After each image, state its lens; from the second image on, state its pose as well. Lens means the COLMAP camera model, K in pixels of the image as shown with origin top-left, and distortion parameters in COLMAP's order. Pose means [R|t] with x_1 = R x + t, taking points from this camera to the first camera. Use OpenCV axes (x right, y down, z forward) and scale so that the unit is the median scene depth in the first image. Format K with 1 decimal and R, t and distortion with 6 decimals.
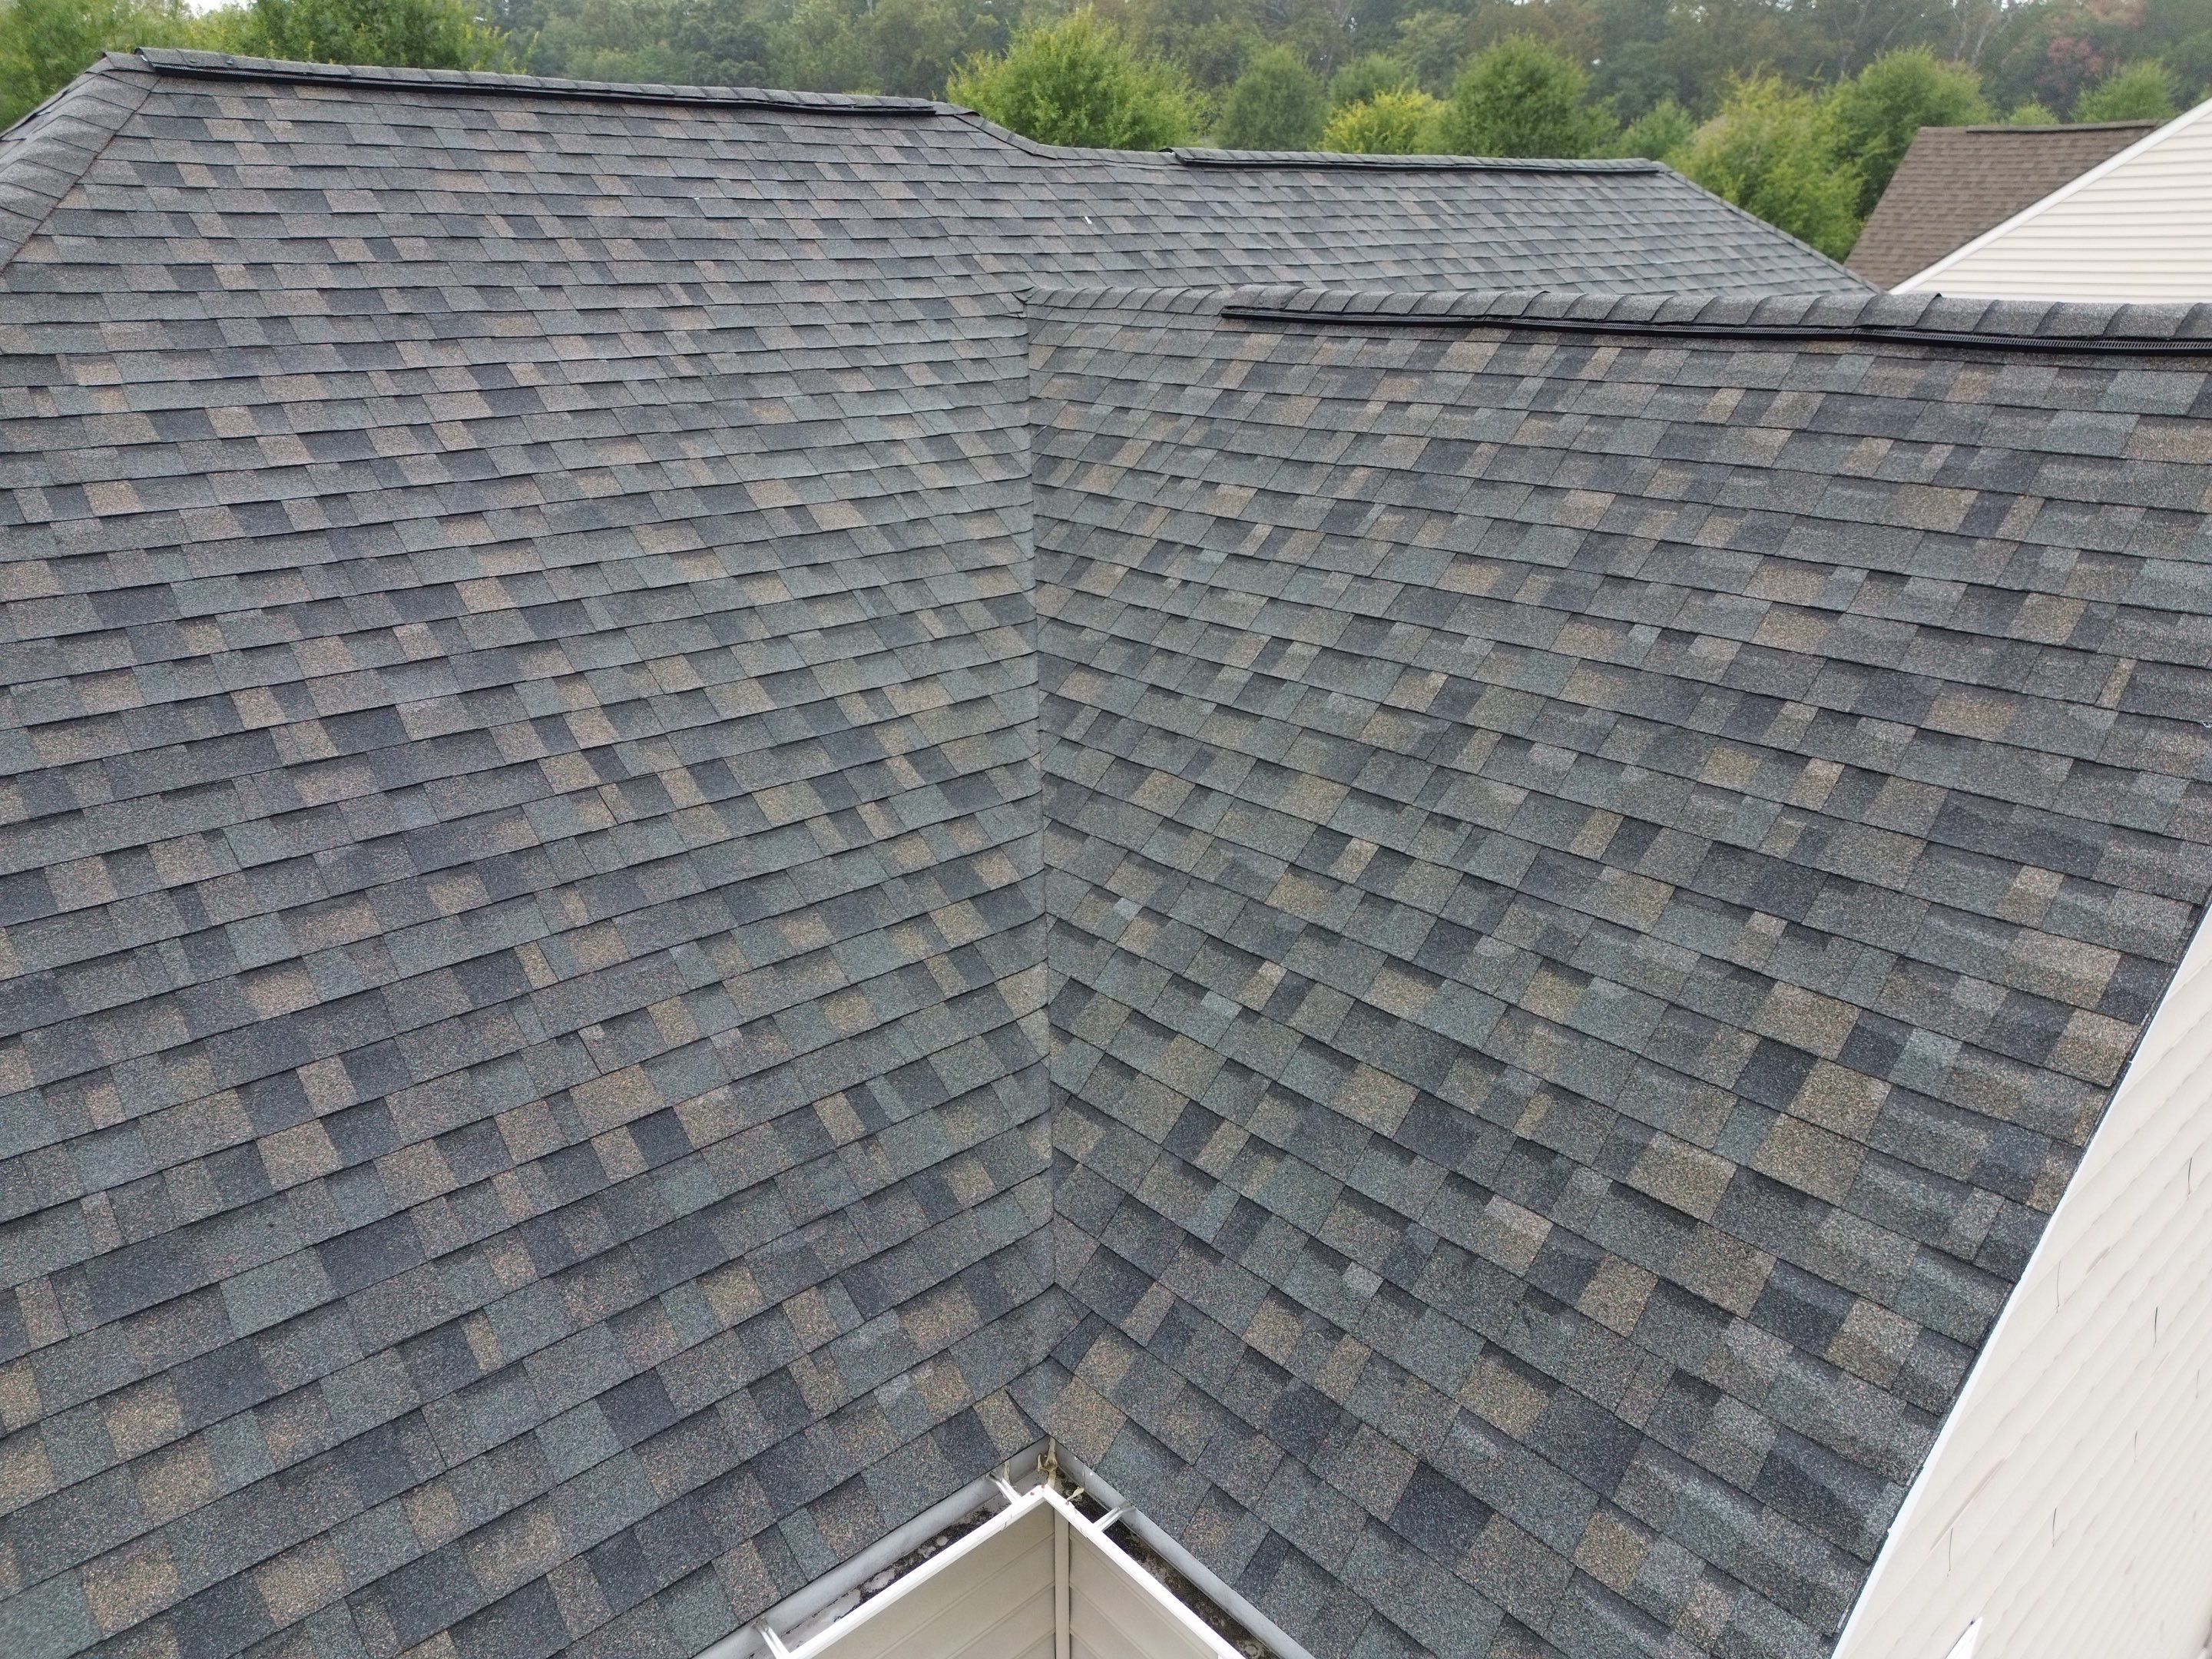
lens RADIAL K [[1545.4, 0, 1106.3], [0, 1545.4, 830.1], [0, 0, 1]] dist [0.071465, -0.068413]
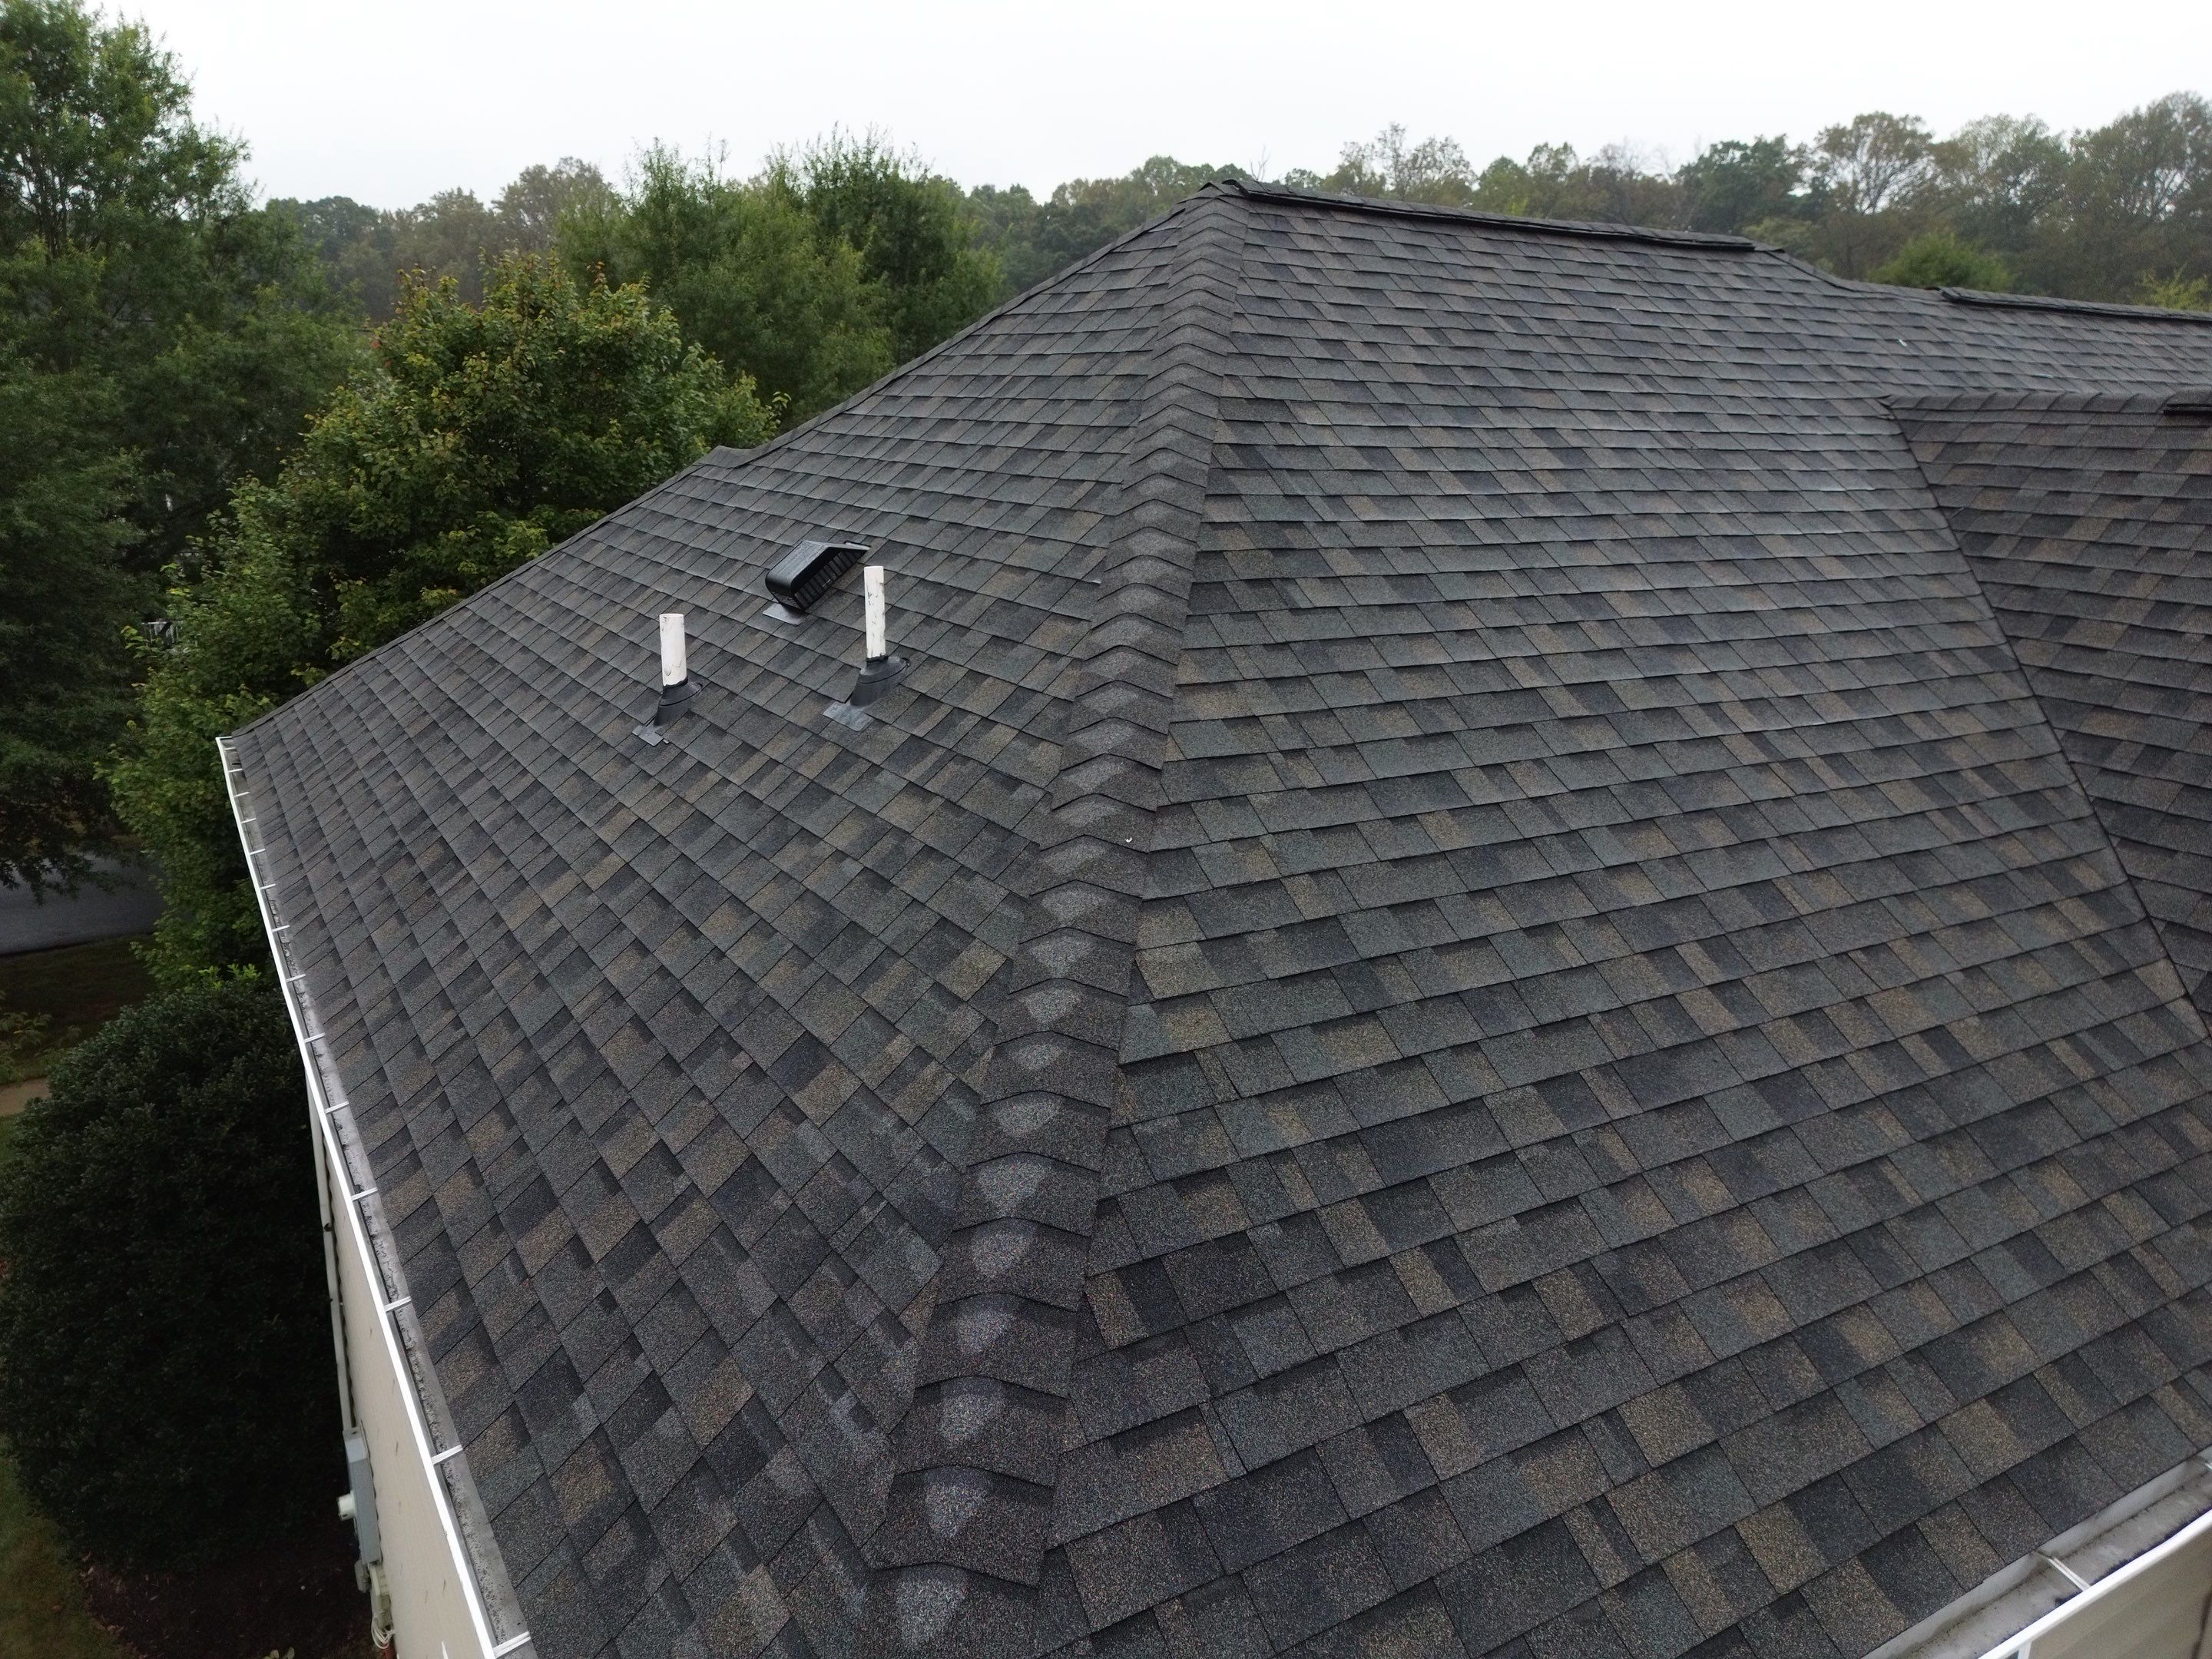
lens RADIAL K [[1545.4, 0, 1107.5], [0, 1545.4, 833.0], [0, 0, 1]] dist [0.071465, -0.068413]
pose [[0.983592, 0.075131, -0.164021, -0.513081], [-0.092247, 0.990767, -0.099355, 0.152730], [0.155042, 0.112855, 0.981441, -0.168098]]
